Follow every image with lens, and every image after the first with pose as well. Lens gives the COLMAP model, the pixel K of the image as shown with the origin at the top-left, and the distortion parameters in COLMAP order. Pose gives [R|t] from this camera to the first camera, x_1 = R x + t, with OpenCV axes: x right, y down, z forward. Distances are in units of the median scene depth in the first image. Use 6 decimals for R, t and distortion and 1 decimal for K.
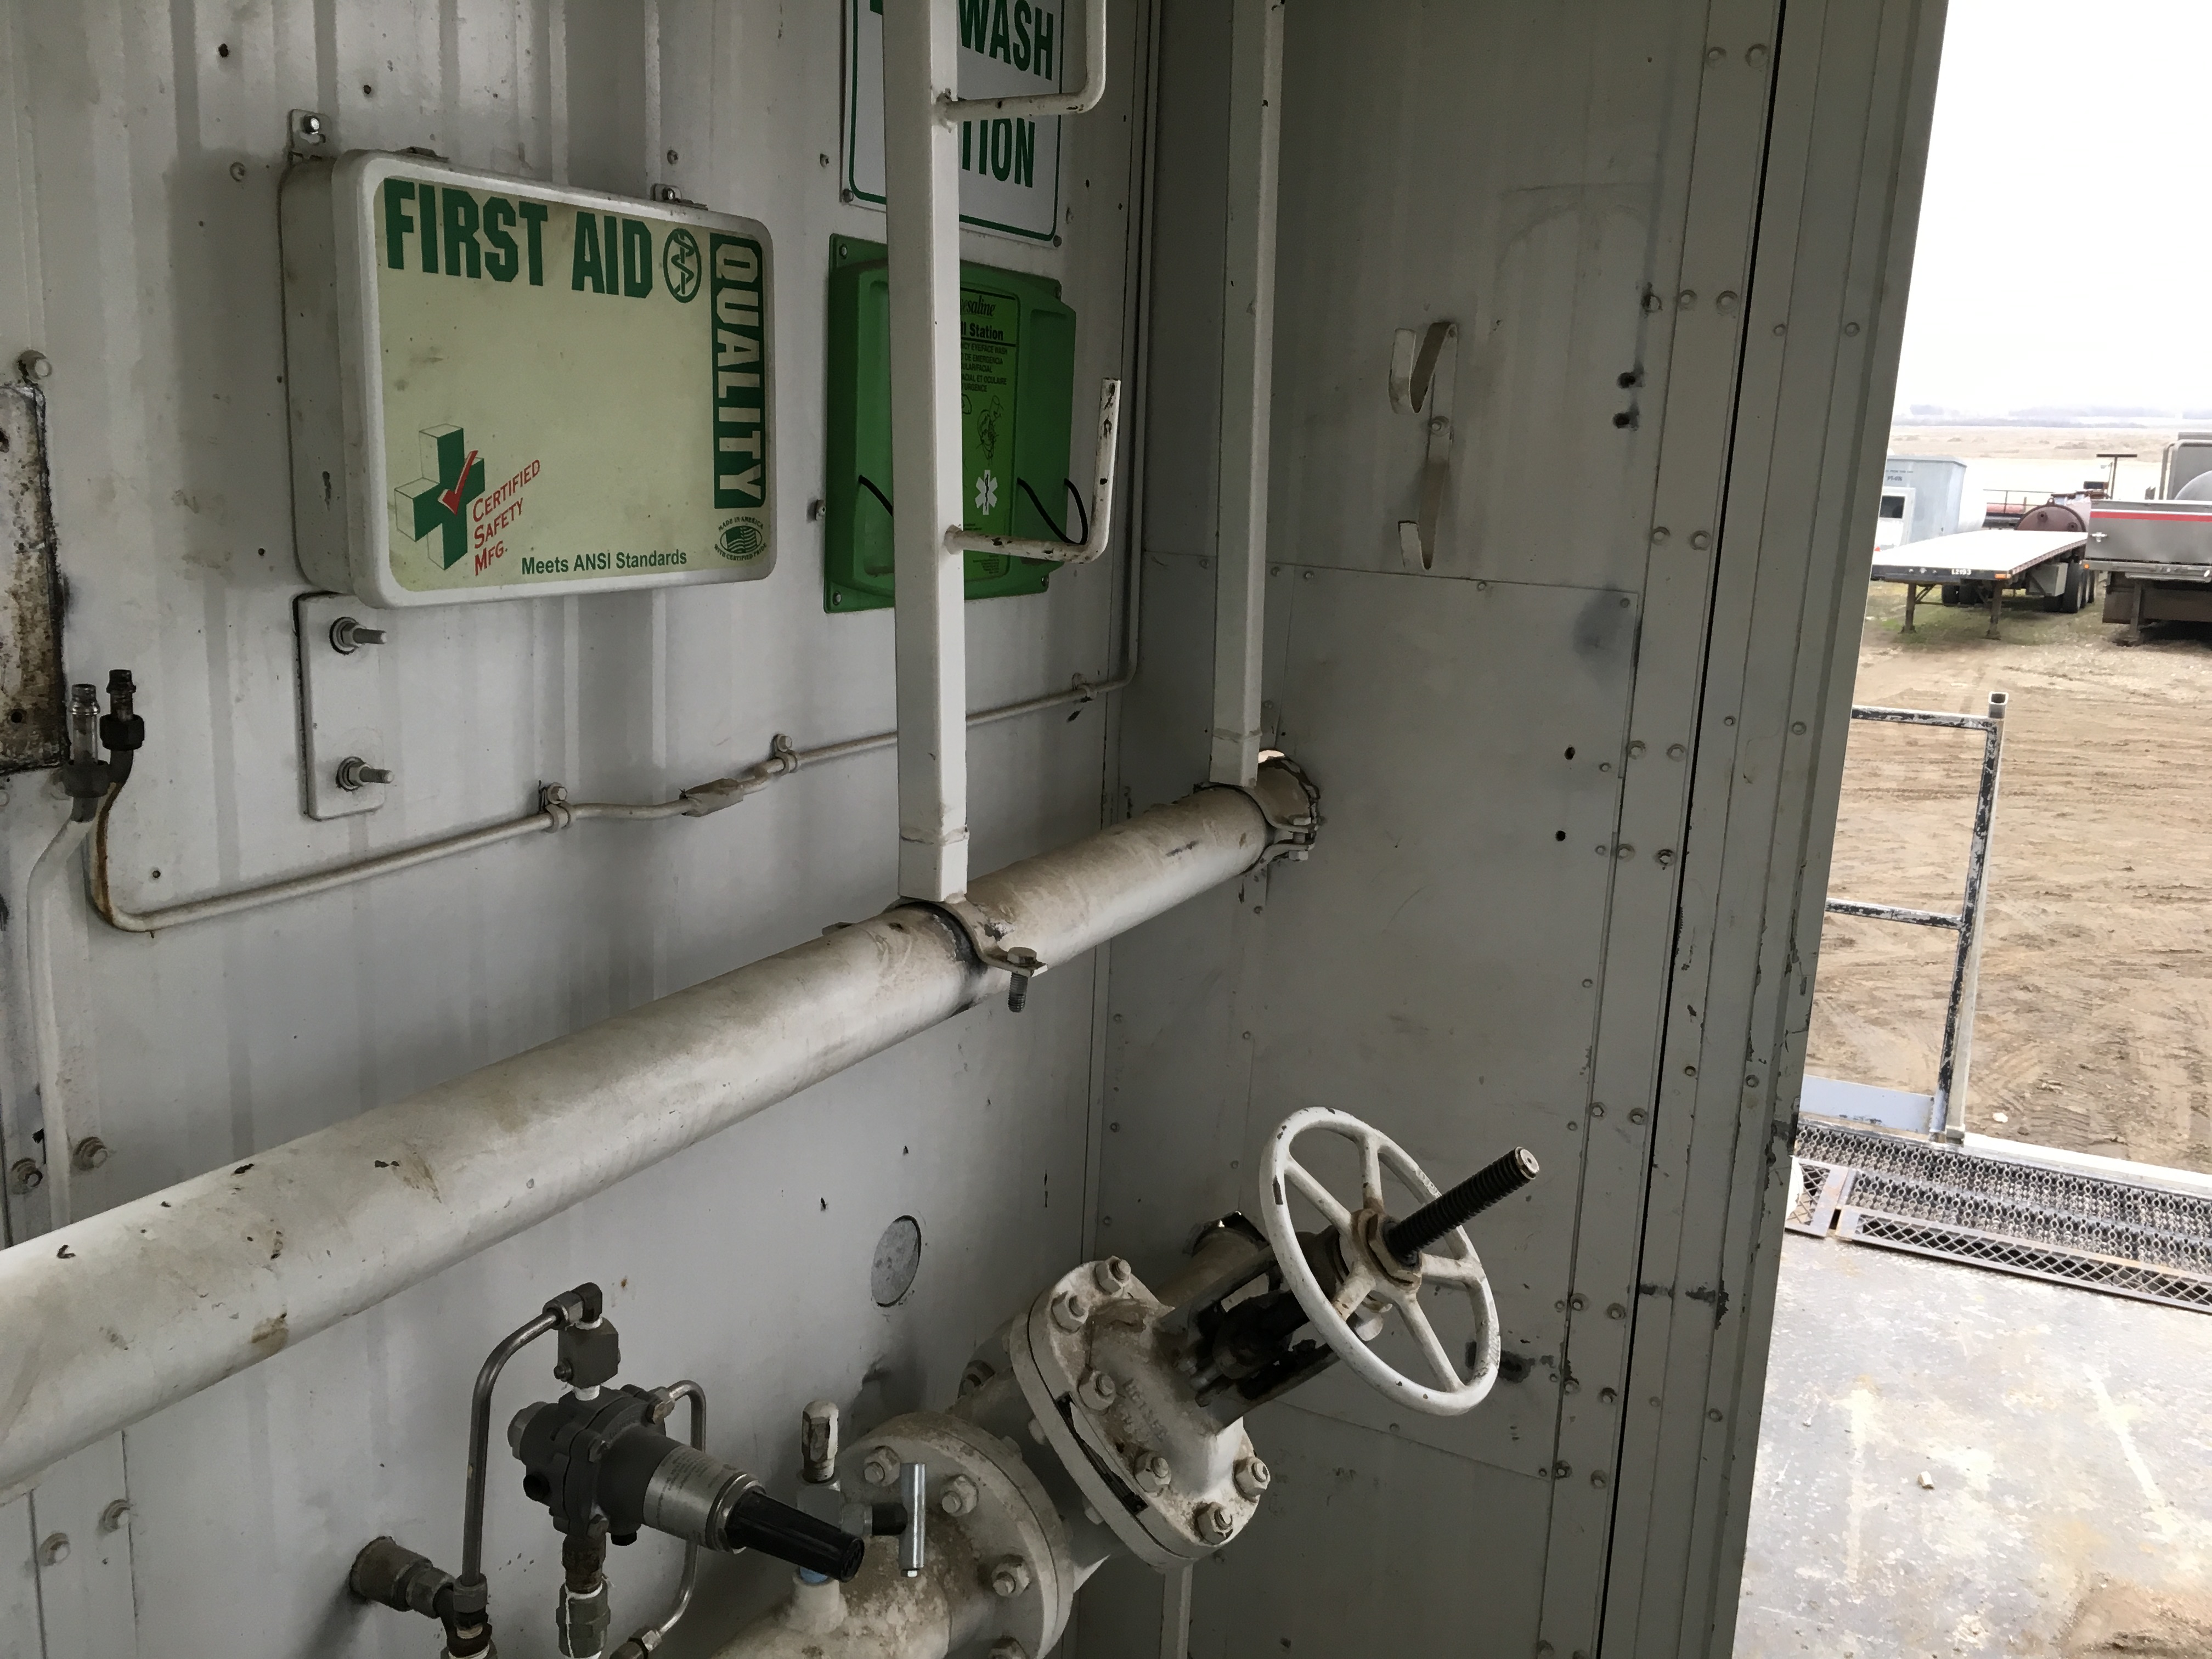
lens RADIAL K [[1876.6, 0, 1104.8], [0, 1876.6, 828.2], [0, 0, 1]] dist [0.083489, -0.108821]
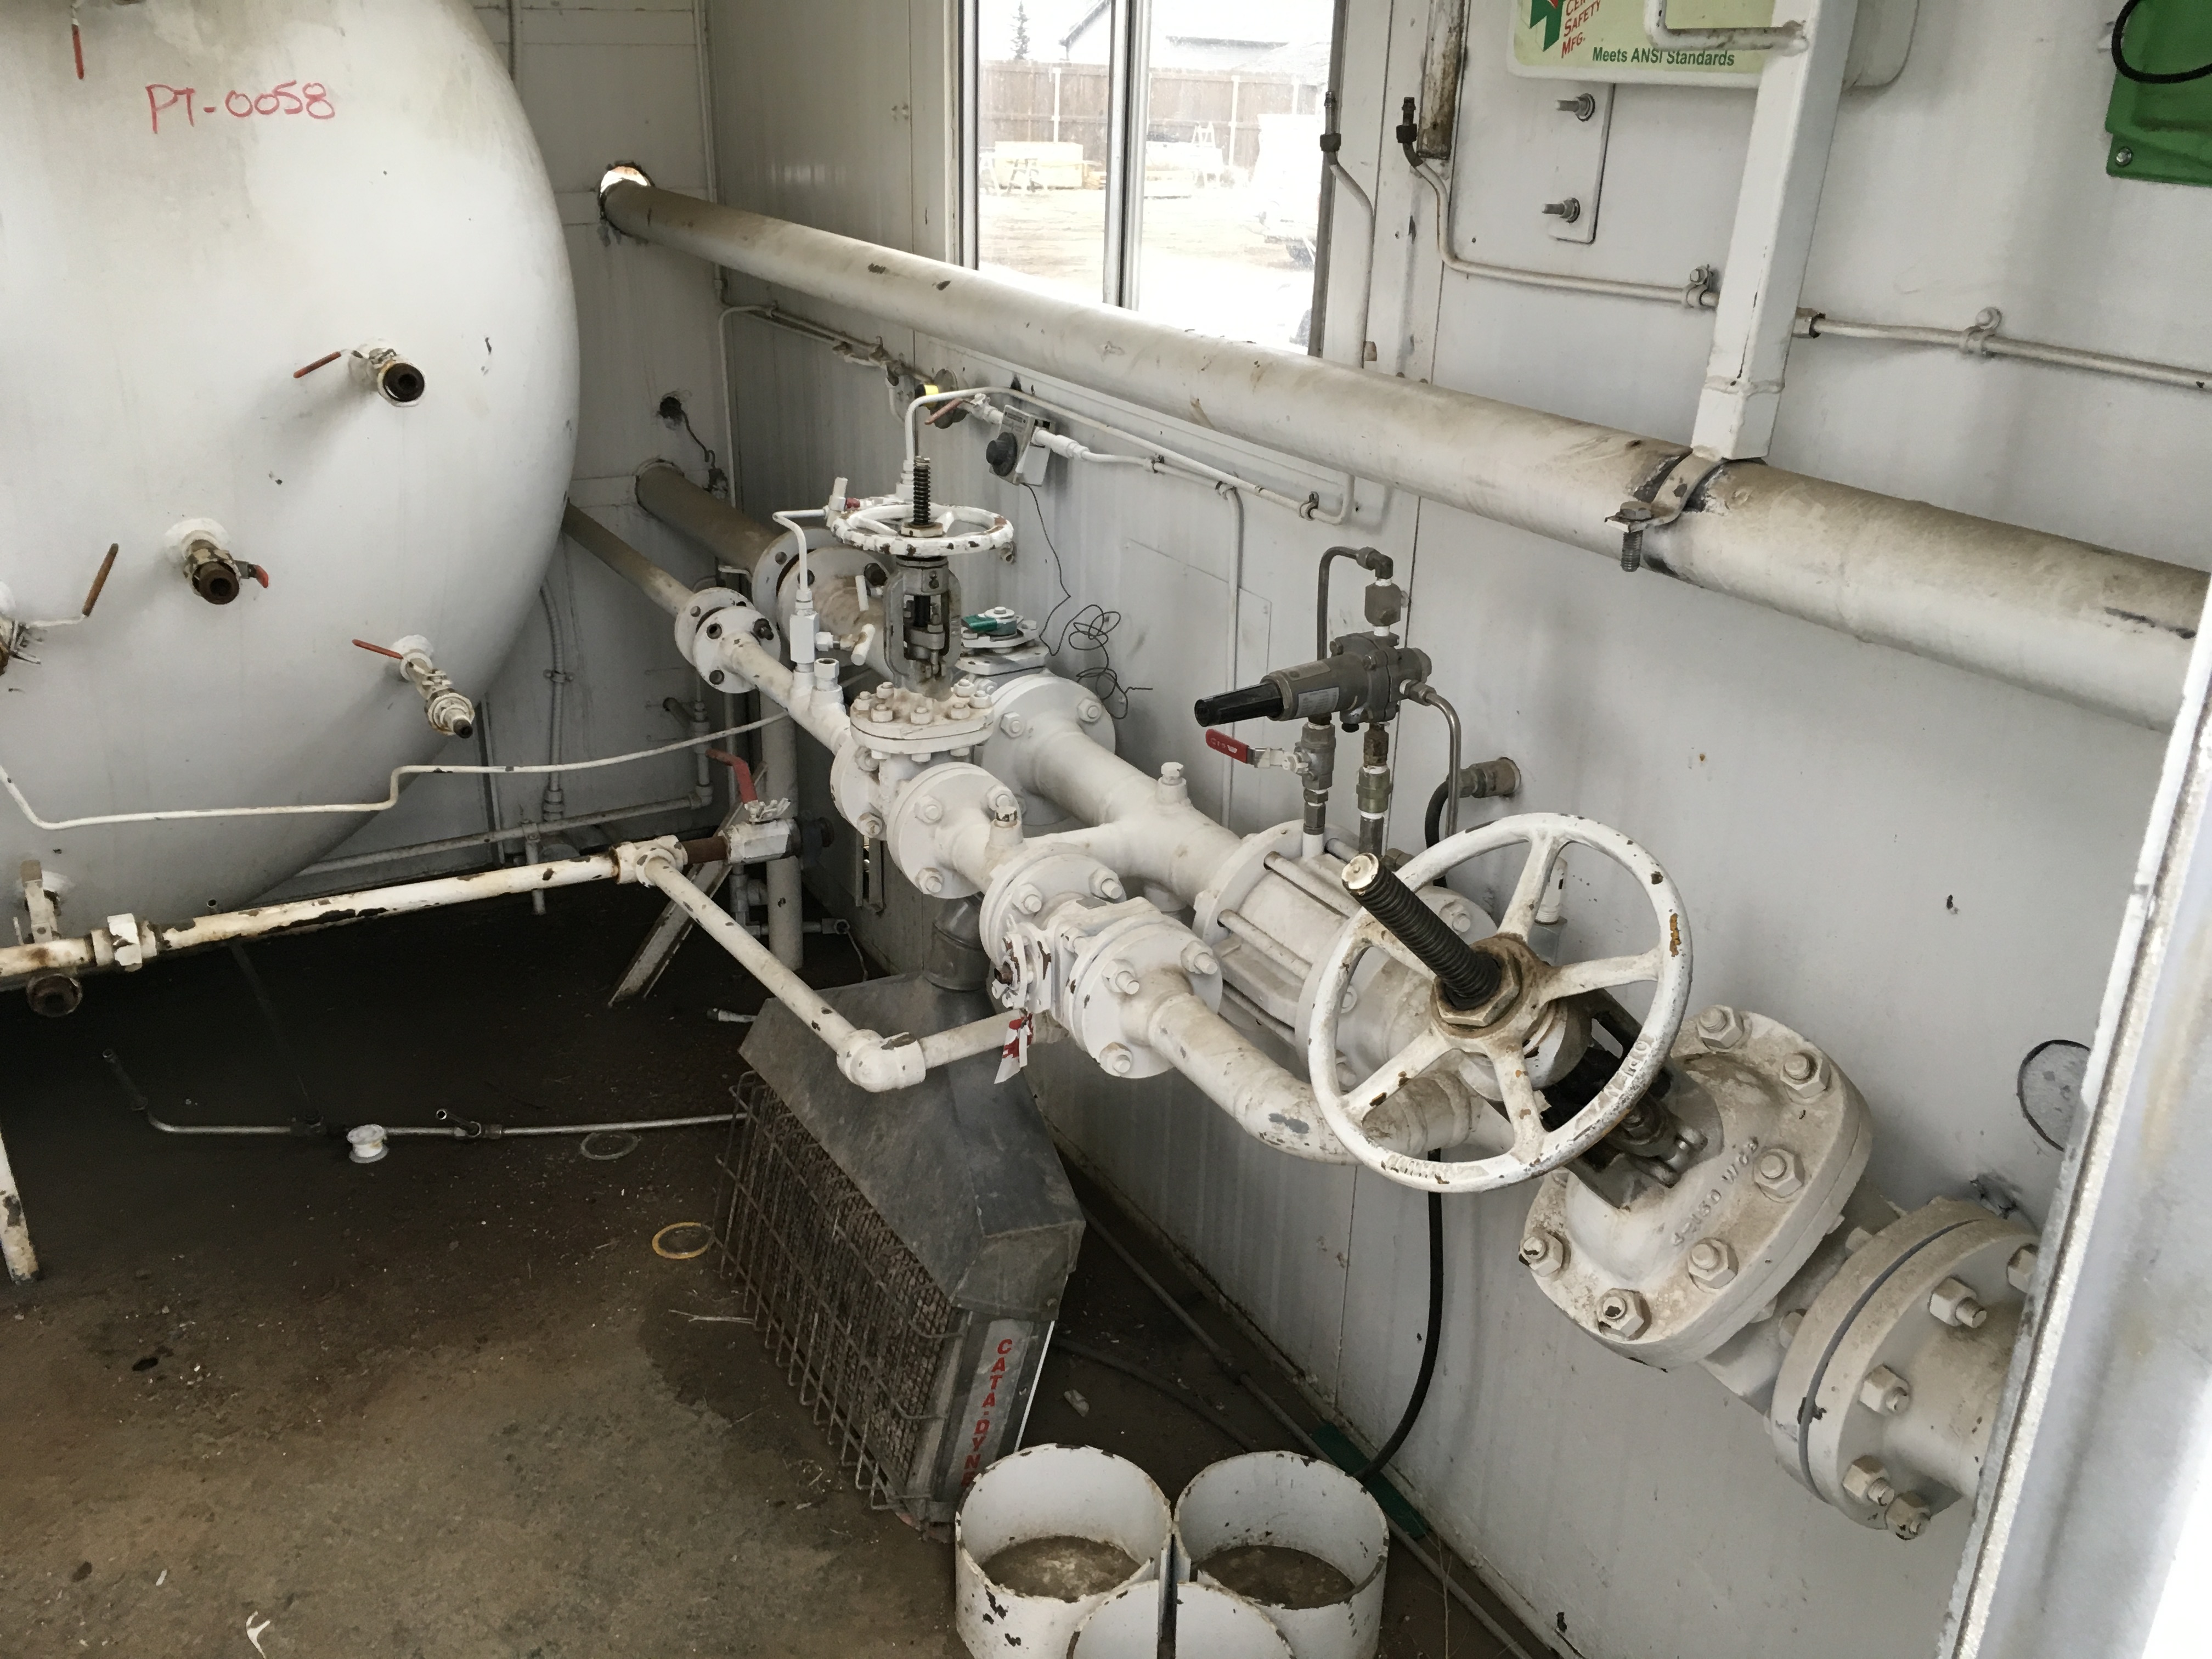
lens RADIAL K [[1876.6, 0, 1115.1], [0, 1876.6, 824.4], [0, 0, 1]] dist [0.083489, -0.108821]
pose [[-0.532554, 0.274343, -0.800701, 1.097483], [-0.230025, 0.863494, 0.448849, -0.197094], [0.814539, 0.423218, -0.396752, 1.512526]]
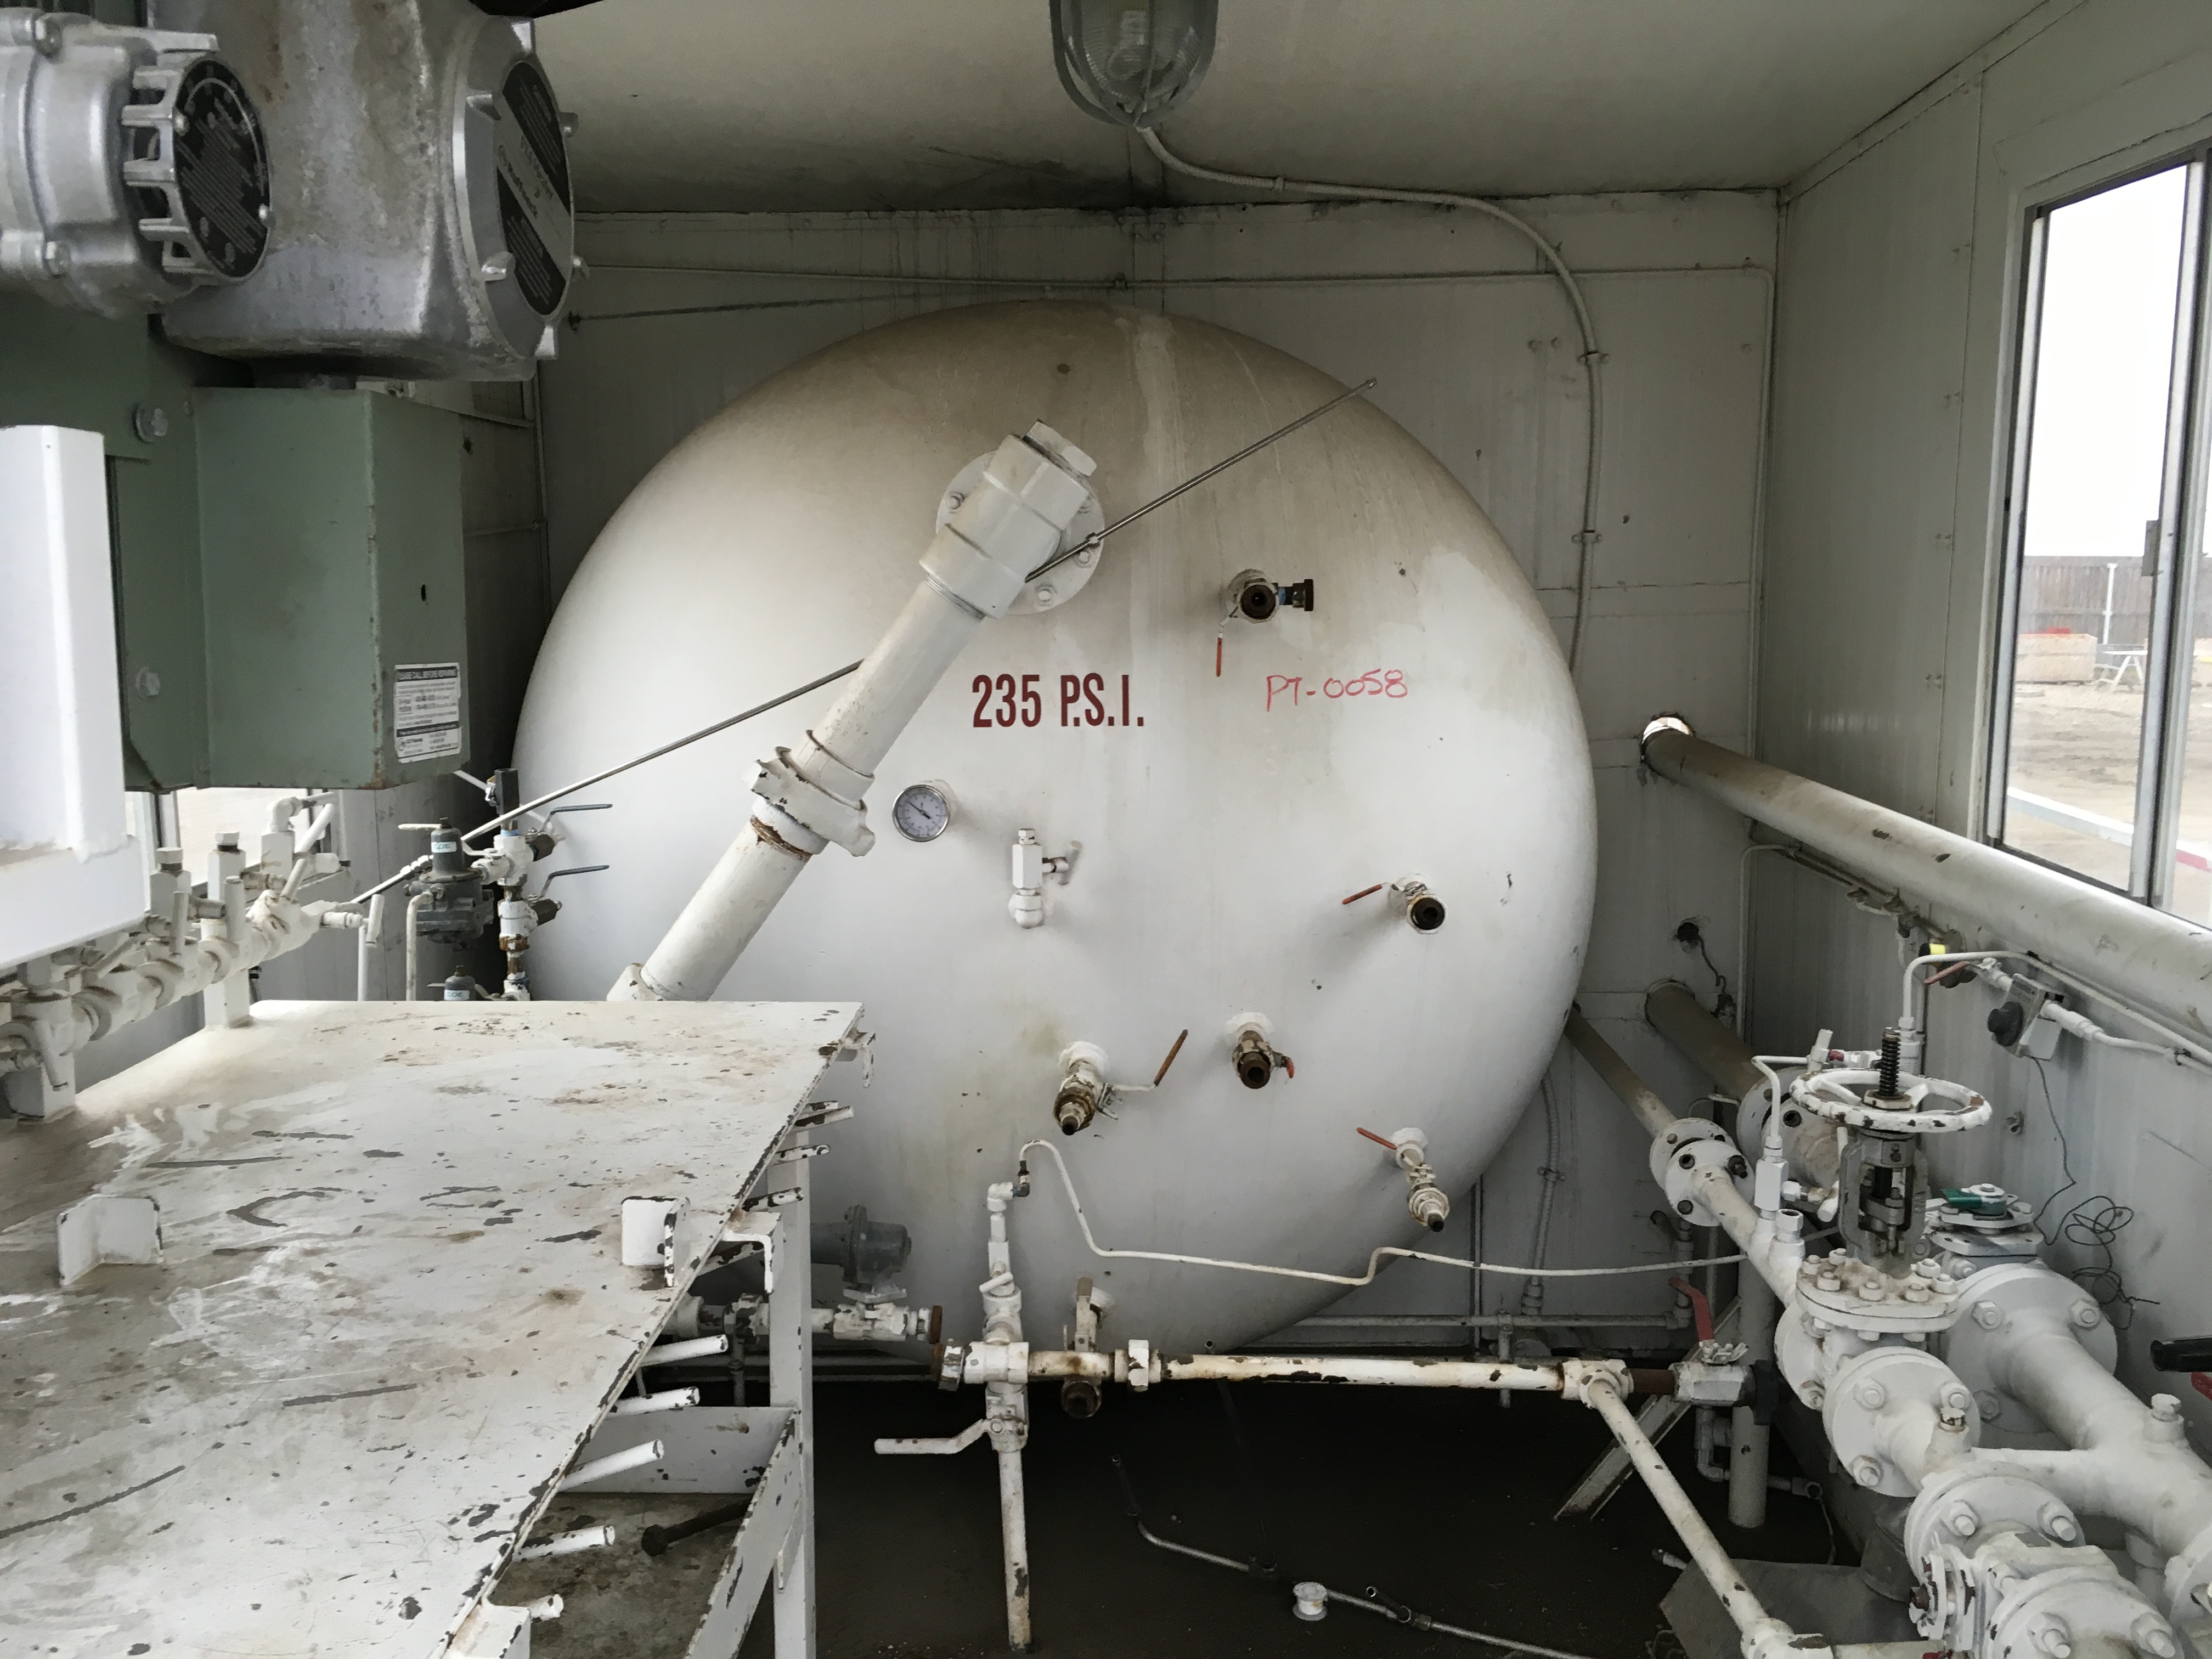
lens RADIAL K [[1876.6, 0, 1102.9], [0, 1876.6, 819.4], [0, 0, 1]] dist [0.083489, -0.108821]
pose [[-0.899047, 0.031054, -0.436749, 1.120828], [-0.121810, 0.940365, 0.317609, -0.328609], [0.420567, 0.338746, -0.841650, 1.646632]]
